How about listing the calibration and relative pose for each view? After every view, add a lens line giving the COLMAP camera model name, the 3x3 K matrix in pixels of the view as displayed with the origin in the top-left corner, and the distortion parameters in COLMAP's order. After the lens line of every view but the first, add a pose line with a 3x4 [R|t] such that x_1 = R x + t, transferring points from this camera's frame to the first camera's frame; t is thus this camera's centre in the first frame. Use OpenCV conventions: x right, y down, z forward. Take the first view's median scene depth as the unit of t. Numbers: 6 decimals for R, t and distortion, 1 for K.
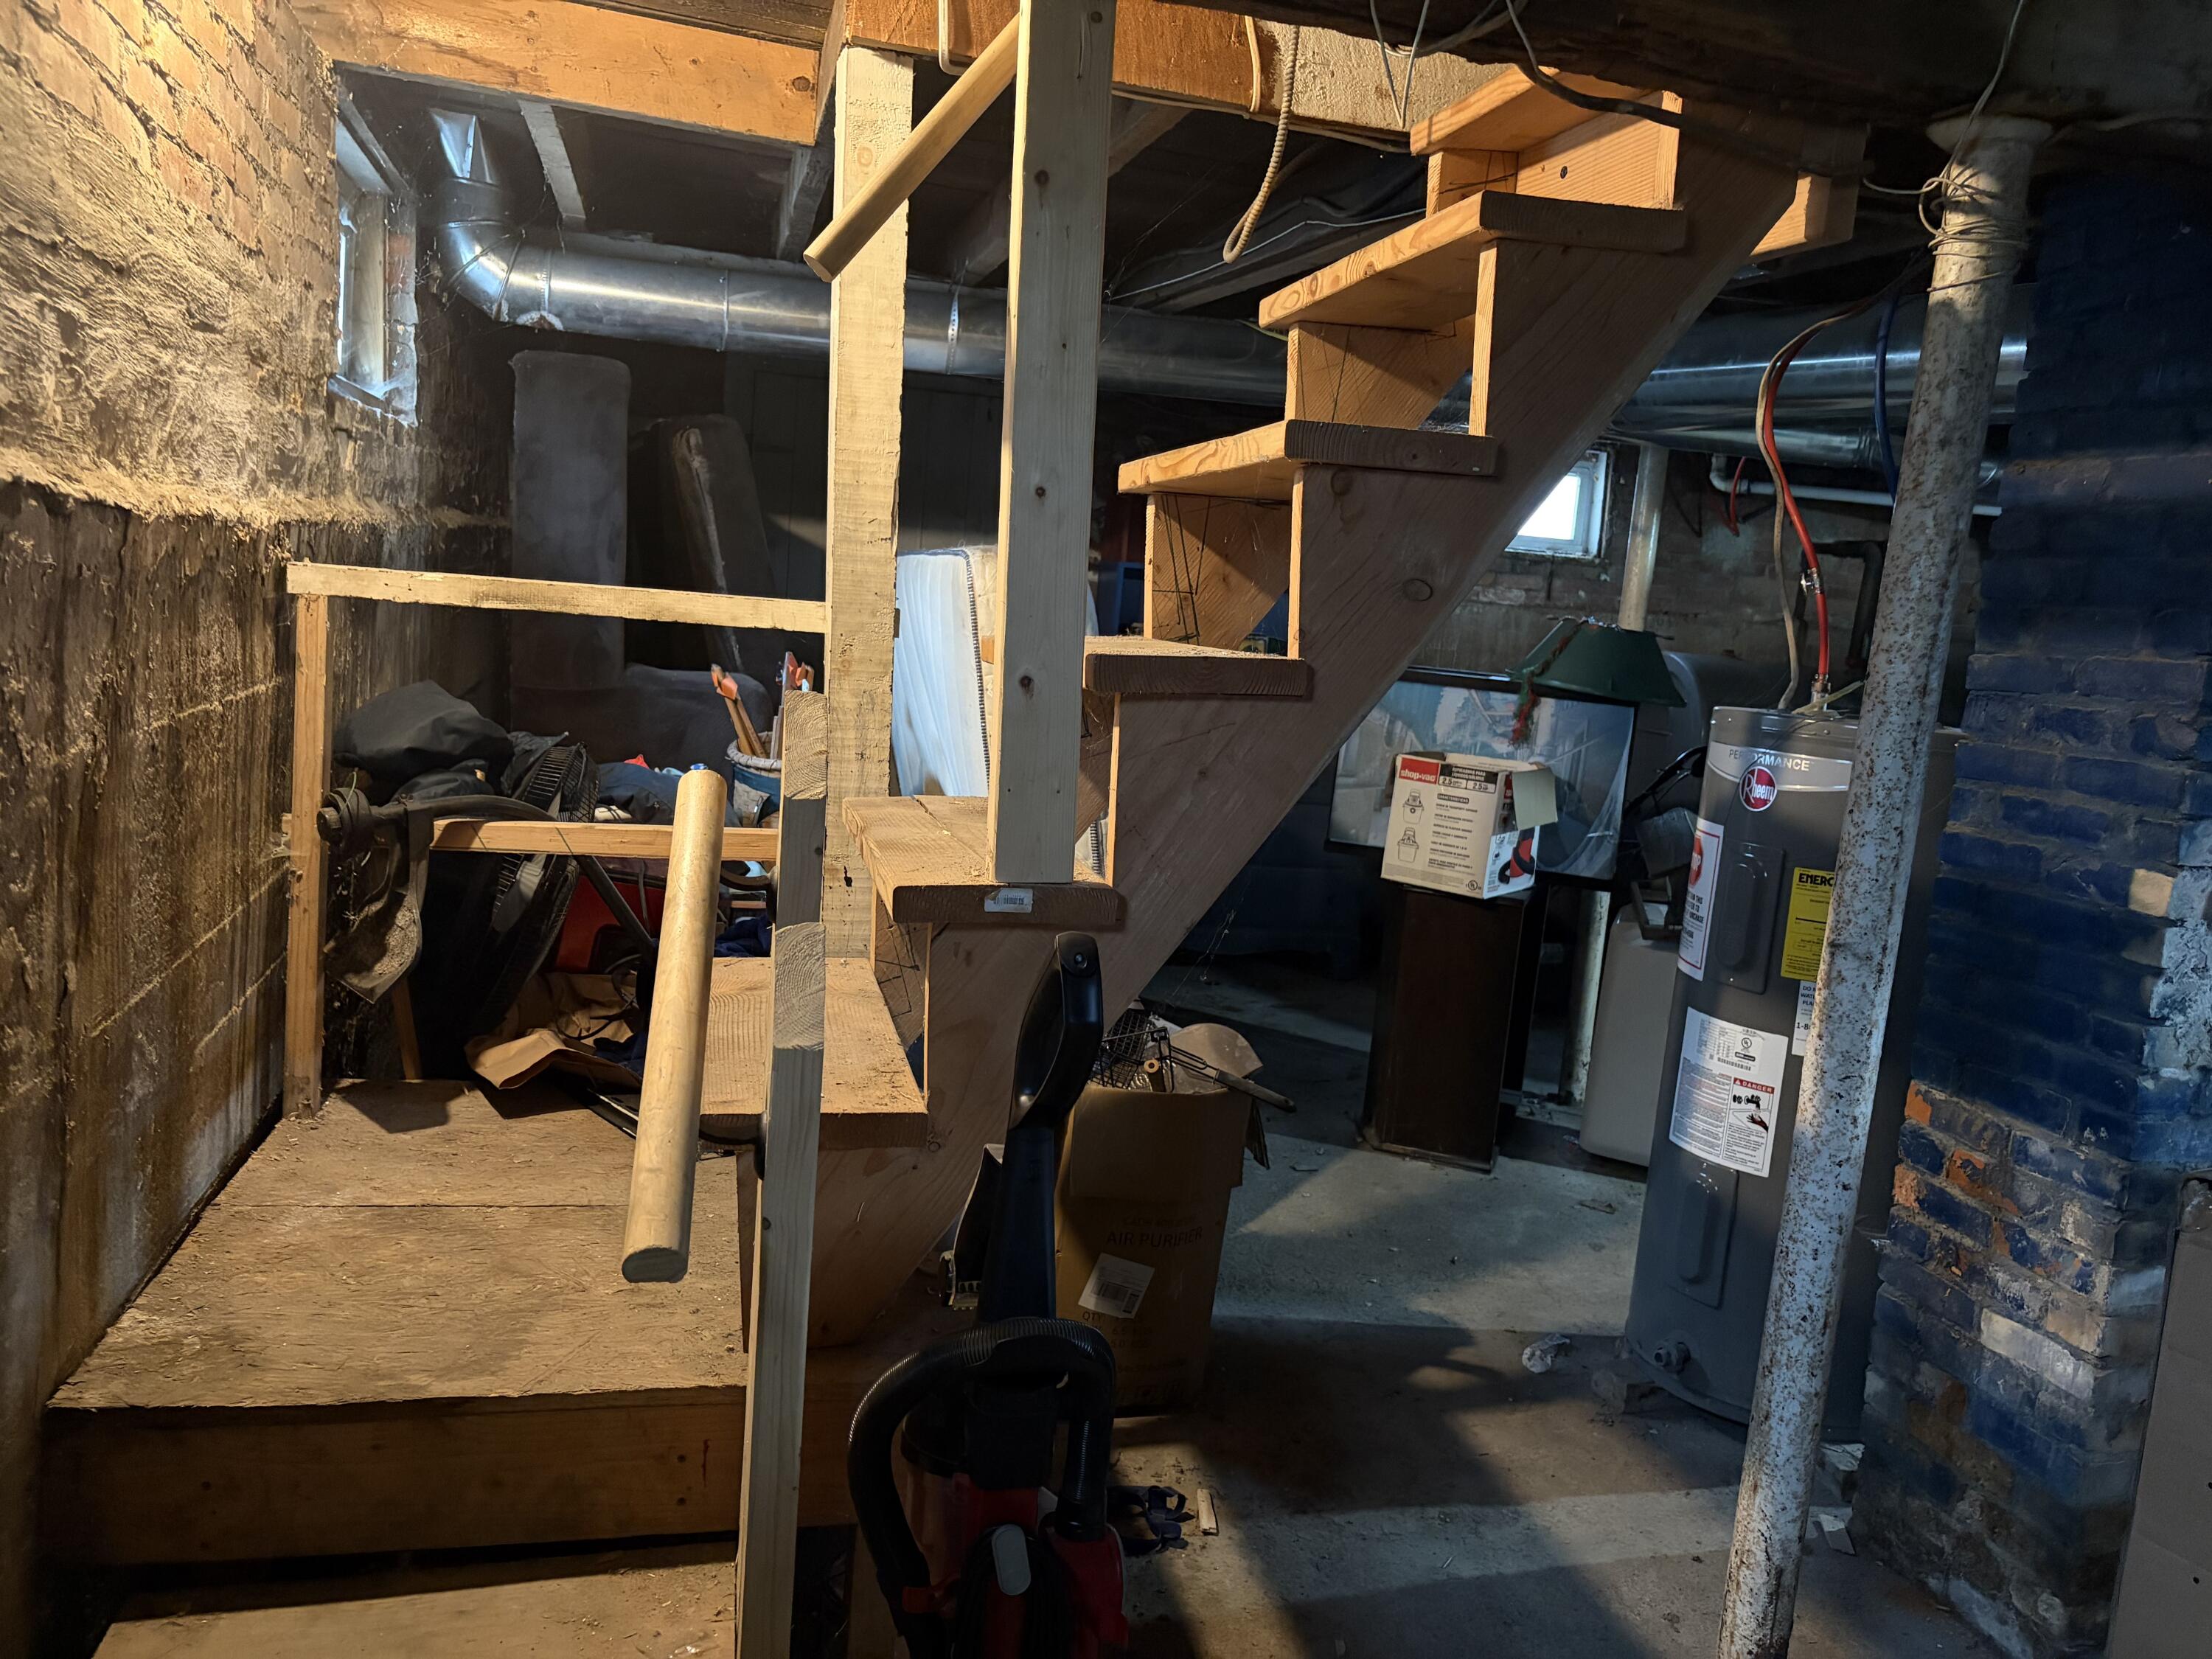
lens RADIAL K [[1676.1, 0, 1097.2], [0, 1676.1, 826.3], [0, 0, 1]] dist [0.056902, -0.067529]
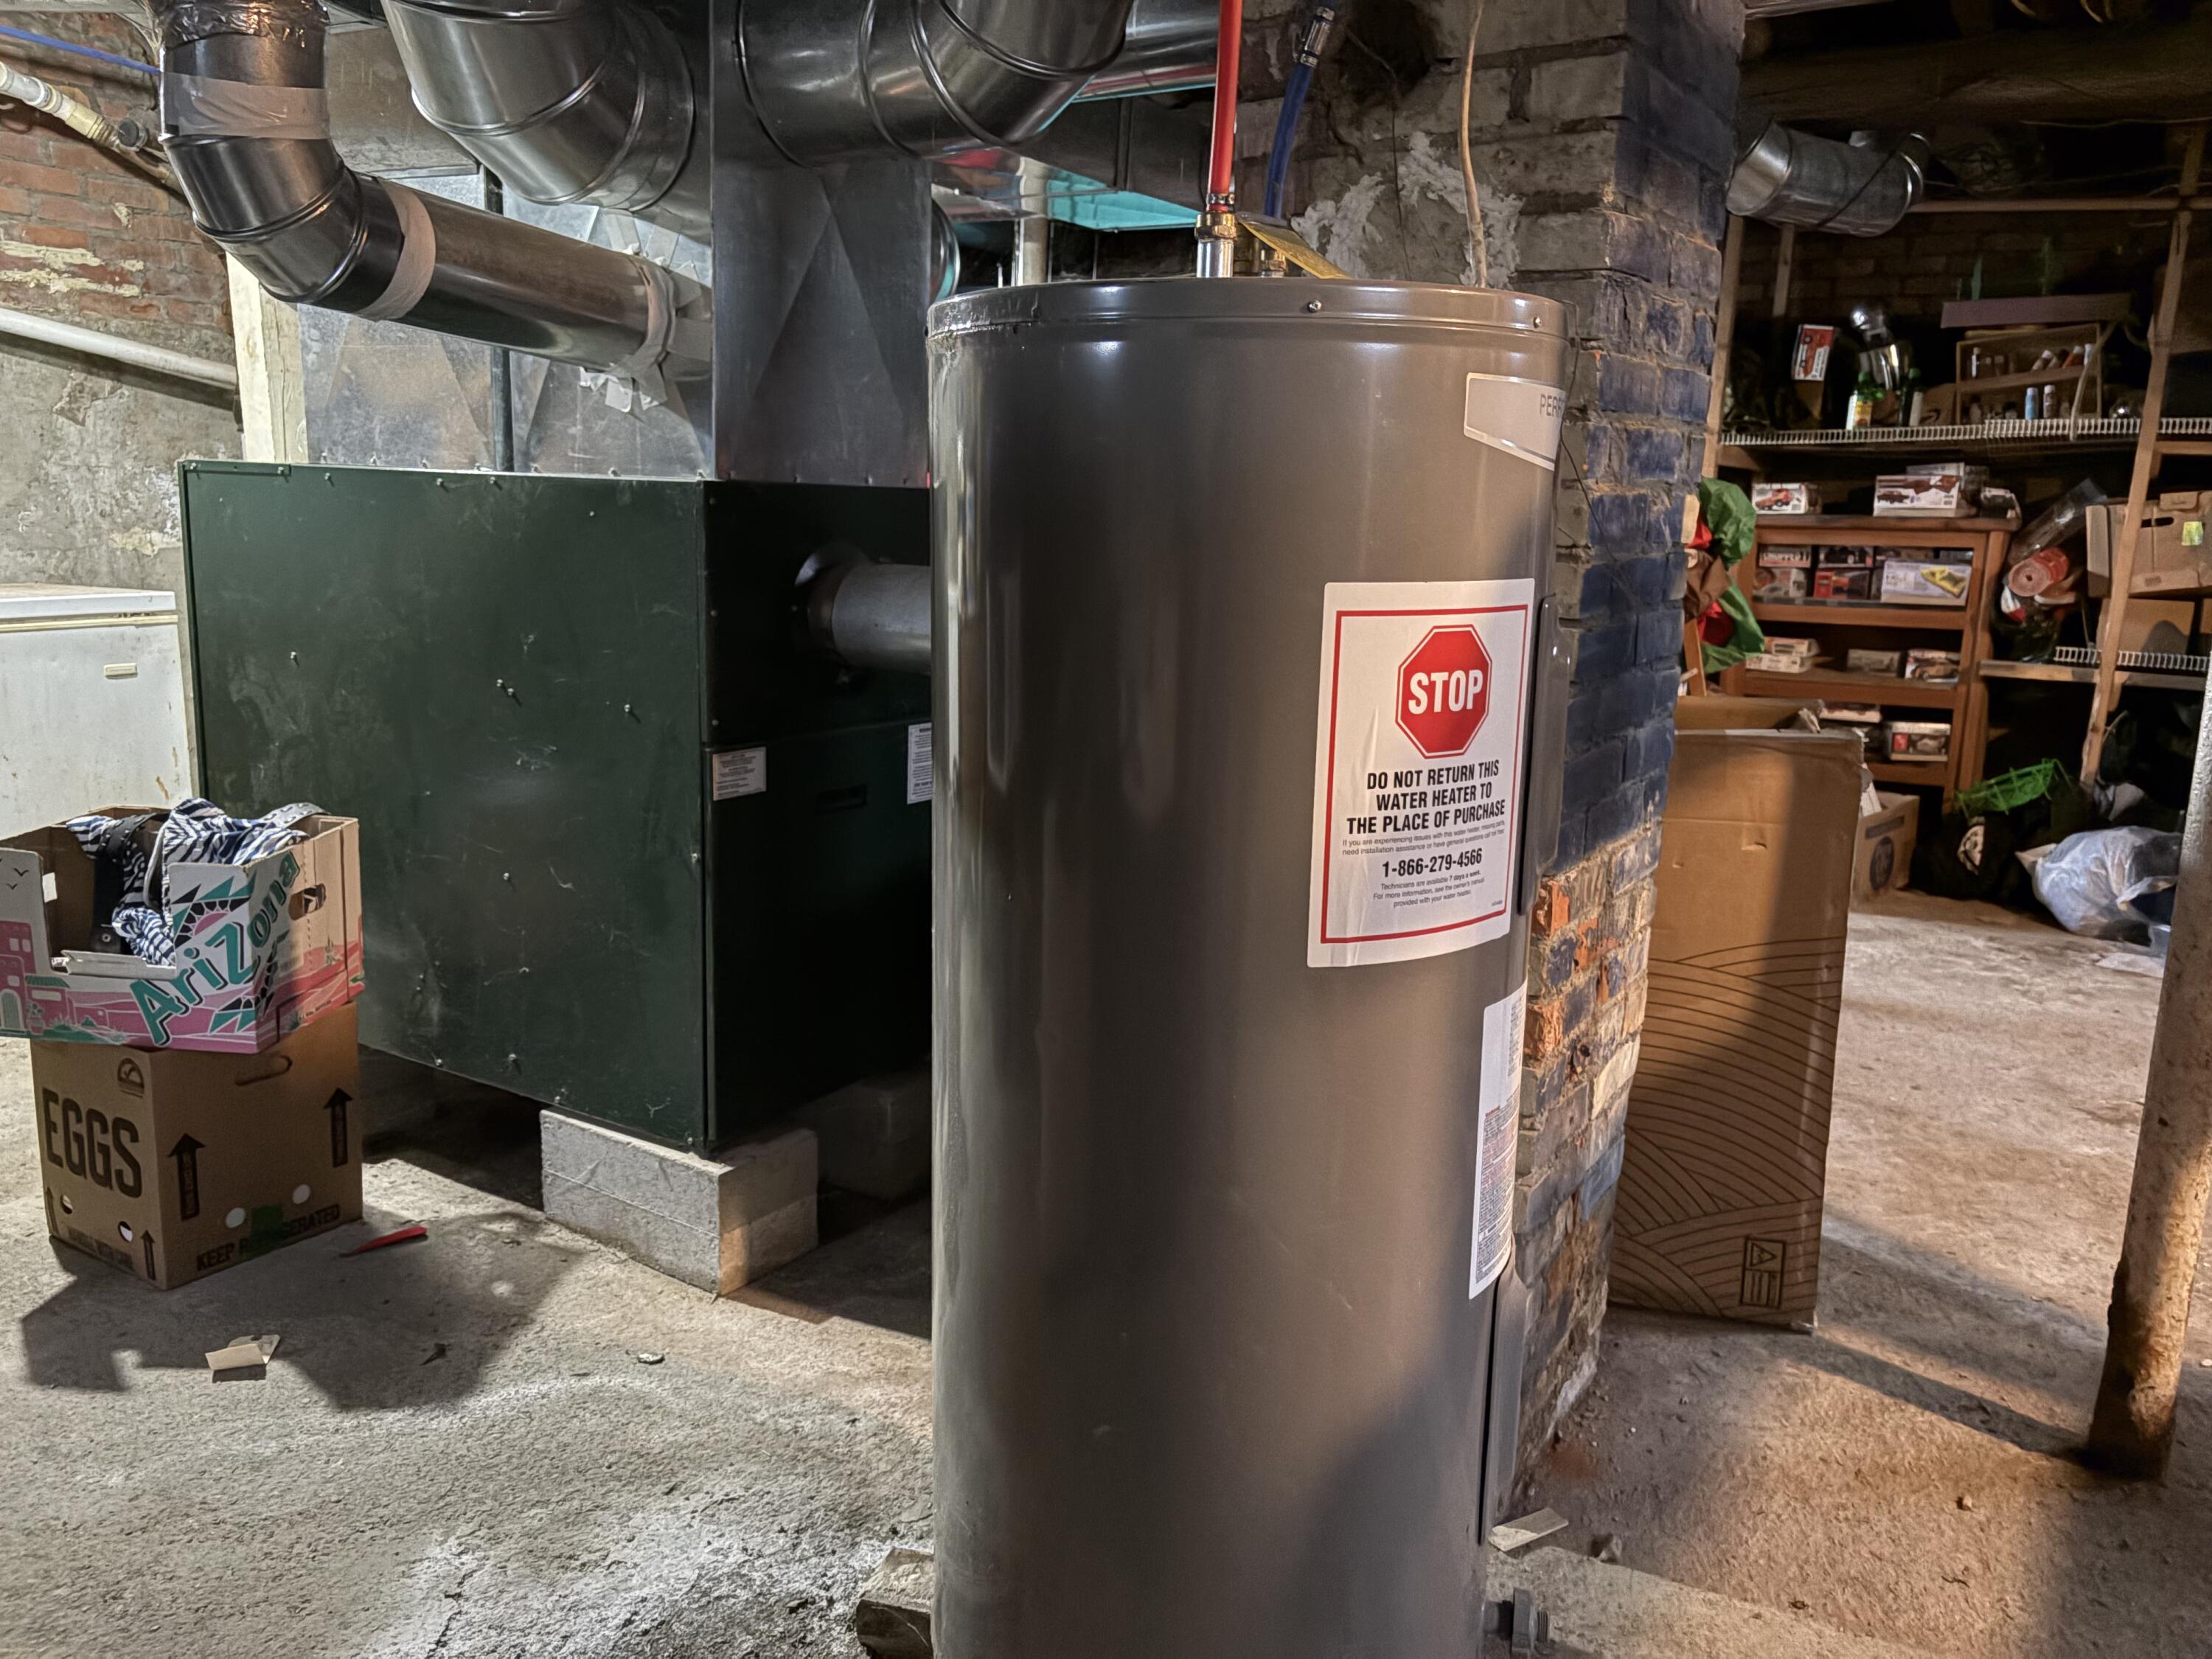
lens RADIAL K [[1676.1, 0, 1097.2], [0, 1676.1, 826.3], [0, 0, 1]] dist [0.056902, -0.067529]
pose [[-0.690428, -0.240562, 0.682231, 0.162932], [0.015075, 0.938099, 0.346039, -0.107722], [-0.723244, 0.249200, -0.644063, 1.622872]]
